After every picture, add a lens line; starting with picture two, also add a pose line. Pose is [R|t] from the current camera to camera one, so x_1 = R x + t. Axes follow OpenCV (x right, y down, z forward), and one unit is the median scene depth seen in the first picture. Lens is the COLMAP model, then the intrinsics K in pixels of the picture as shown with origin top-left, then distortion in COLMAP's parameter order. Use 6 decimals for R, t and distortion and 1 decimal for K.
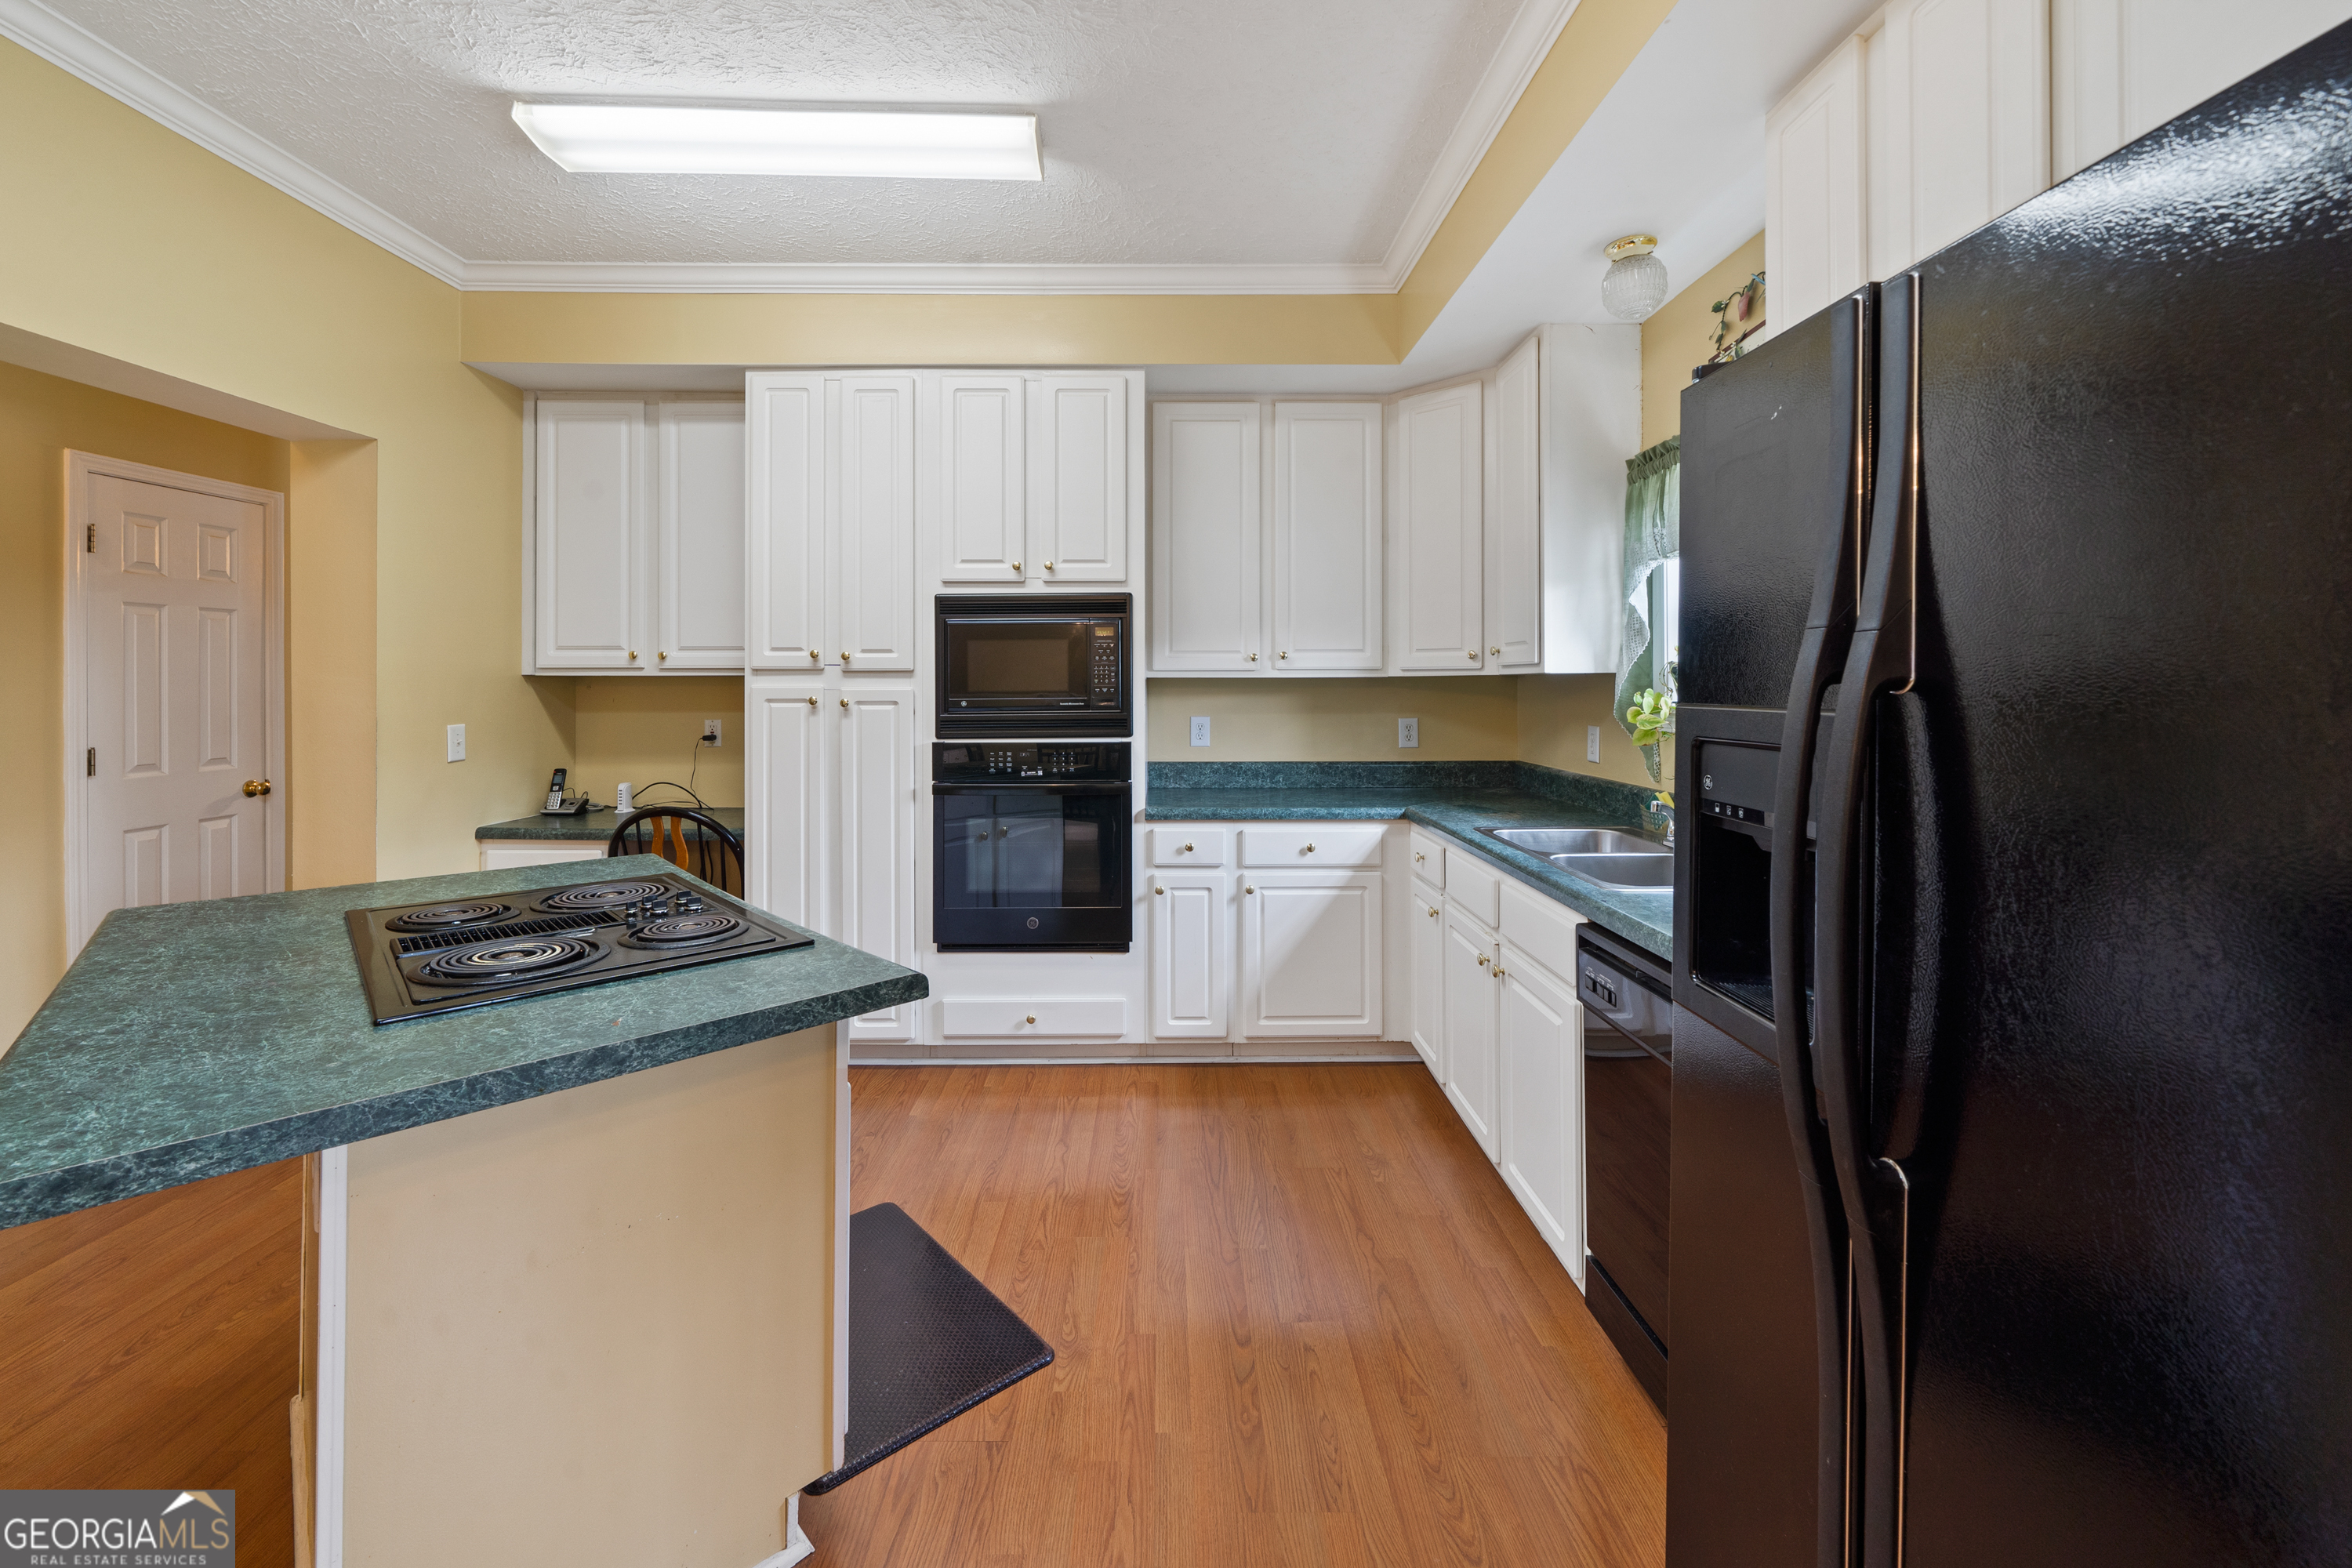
lens RADIAL K [[931.6, 0, 1164.3], [0, 931.6, 683.4], [0, 0, 1]] dist [-0.008106, -0.000196]
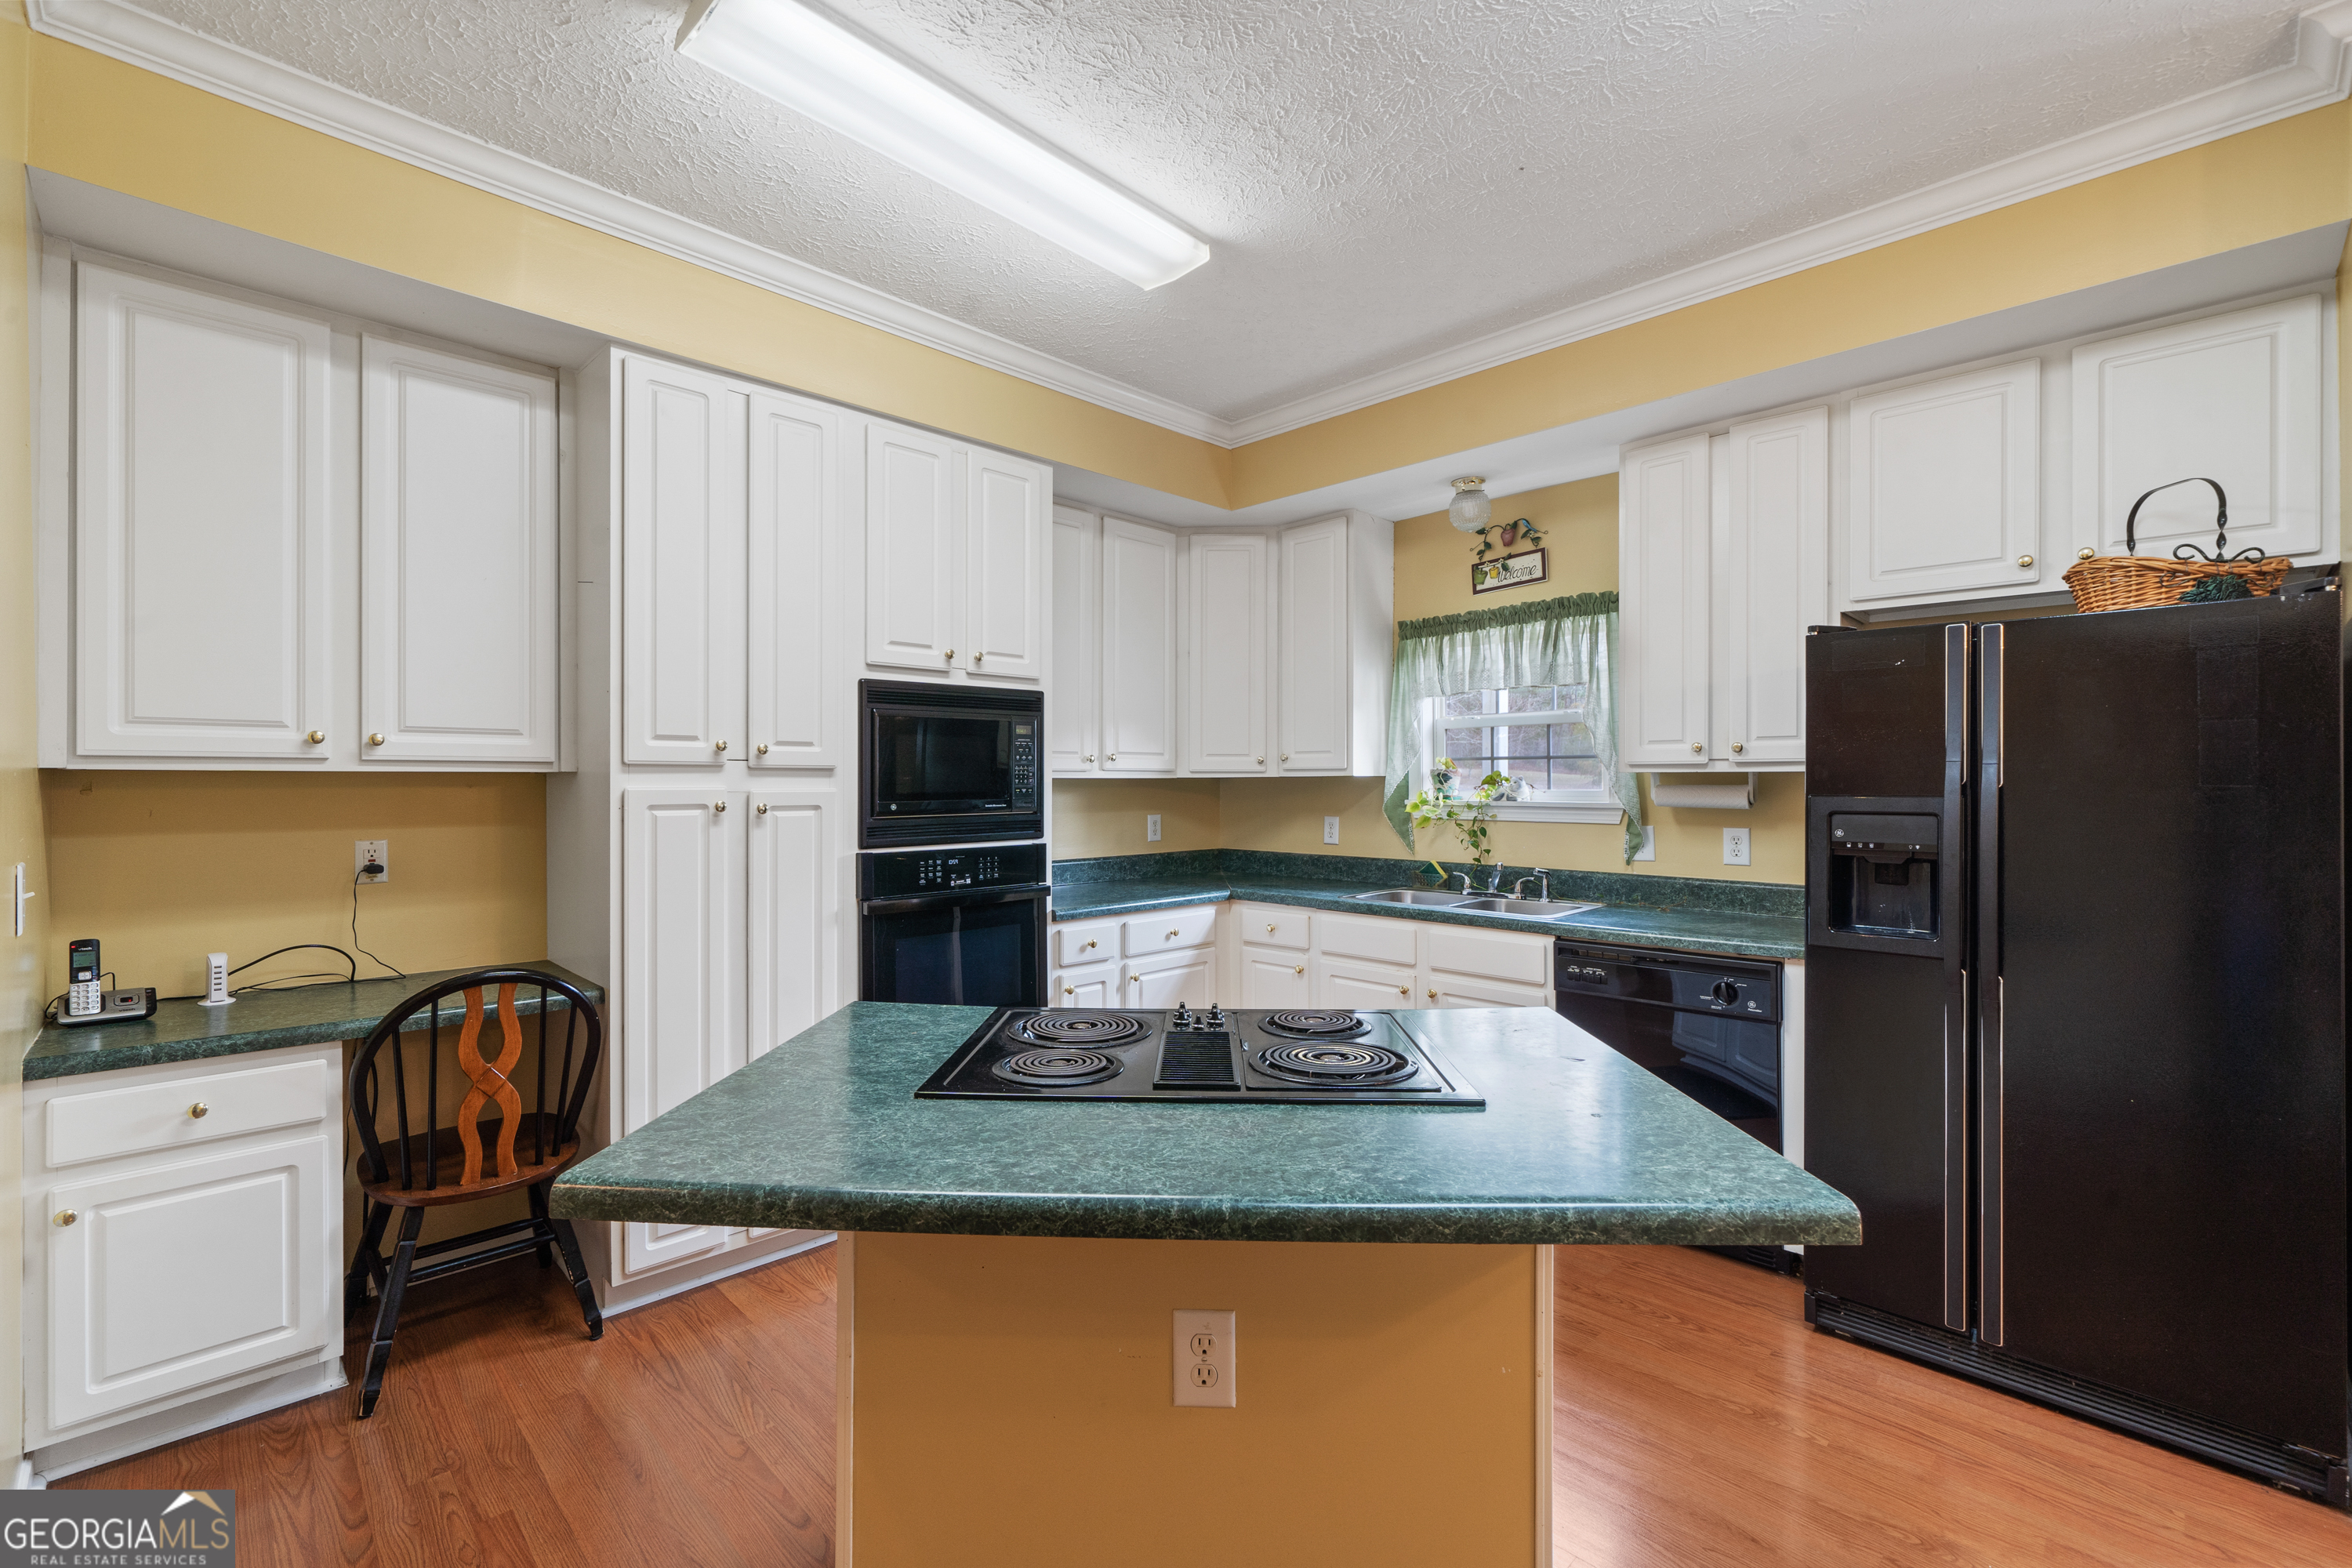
lens RADIAL K [[1009.6, 0, 1160.7], [0, 1009.6, 779.8], [0, 0, 1]] dist [-0.004451, -0.000539]
pose [[0.717273, 0.002138, 0.696789, -0.688414], [-0.000264, 0.999996, -0.002797, -0.001175], [-0.696793, 0.001822, 0.717270, 0.150356]]
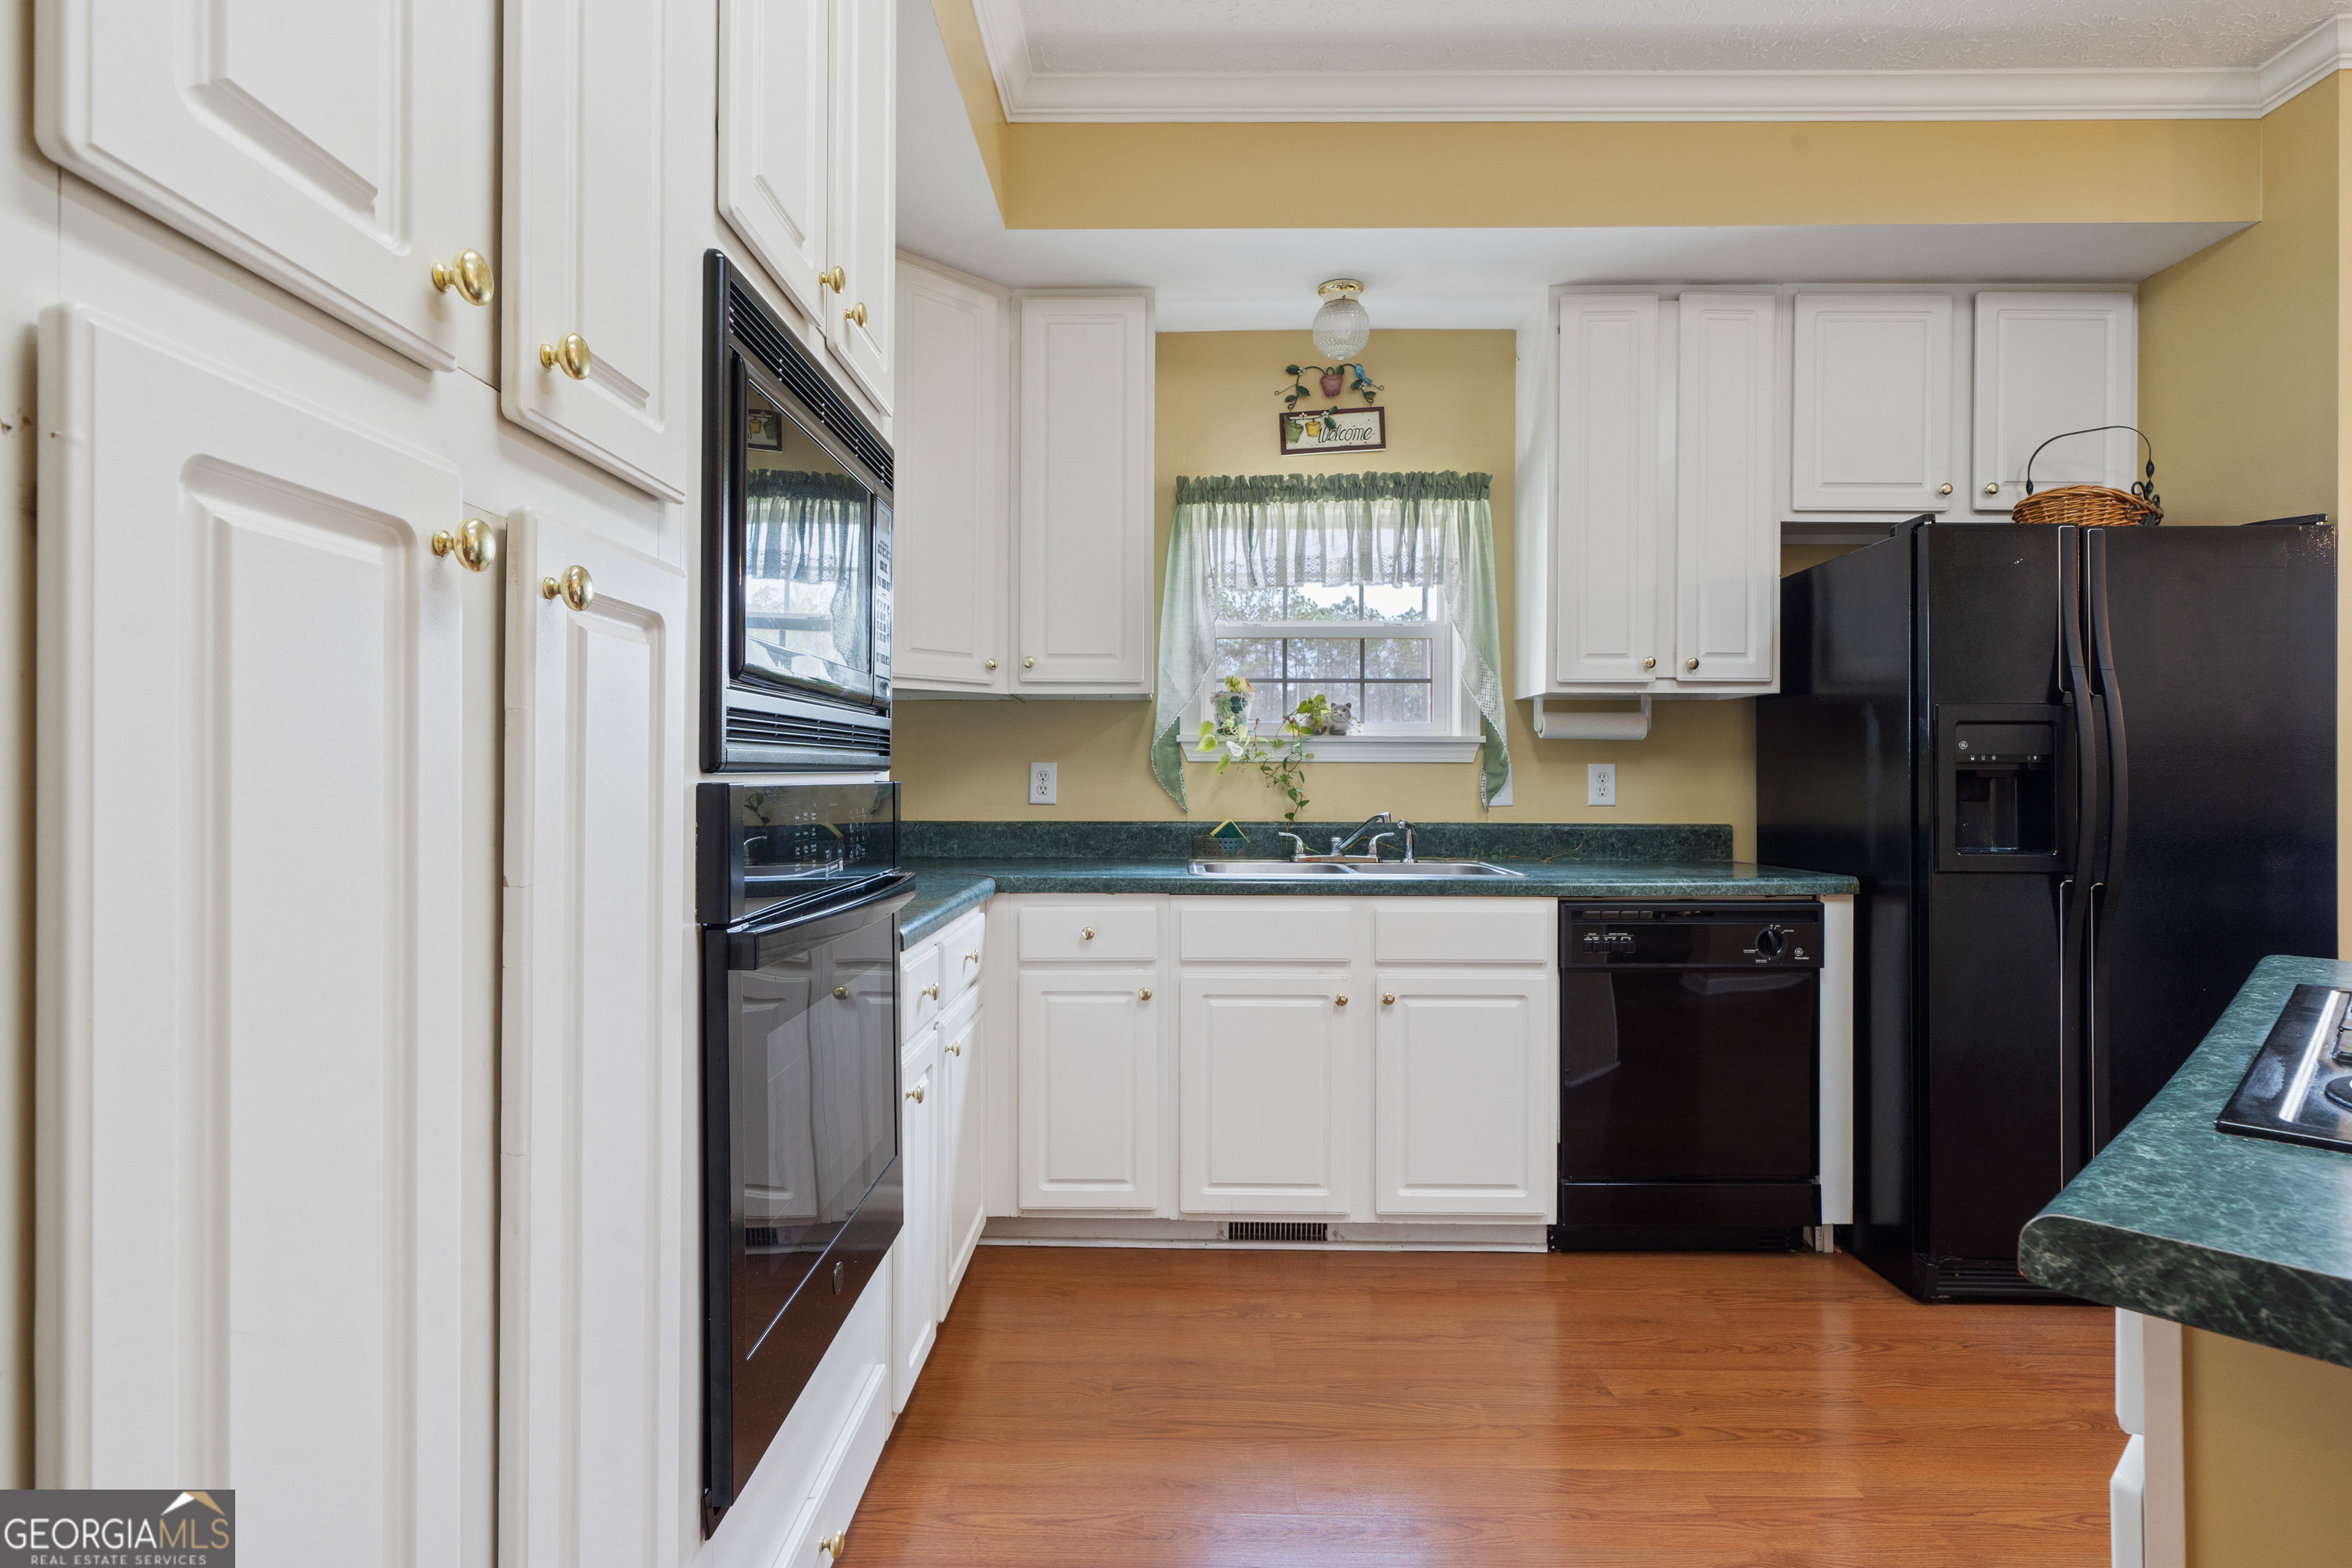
lens RADIAL K [[1142.0, 0, 1165.4], [0, 1142.0, 784.1], [0, 0, 1]] dist [-0.001632, 0.000918]
pose [[0.018978, -0.004231, 0.999811, -0.581078], [-0.003489, 0.999985, 0.004298, 0.060961], [-0.999814, -0.003569, 0.018963, 0.858638]]
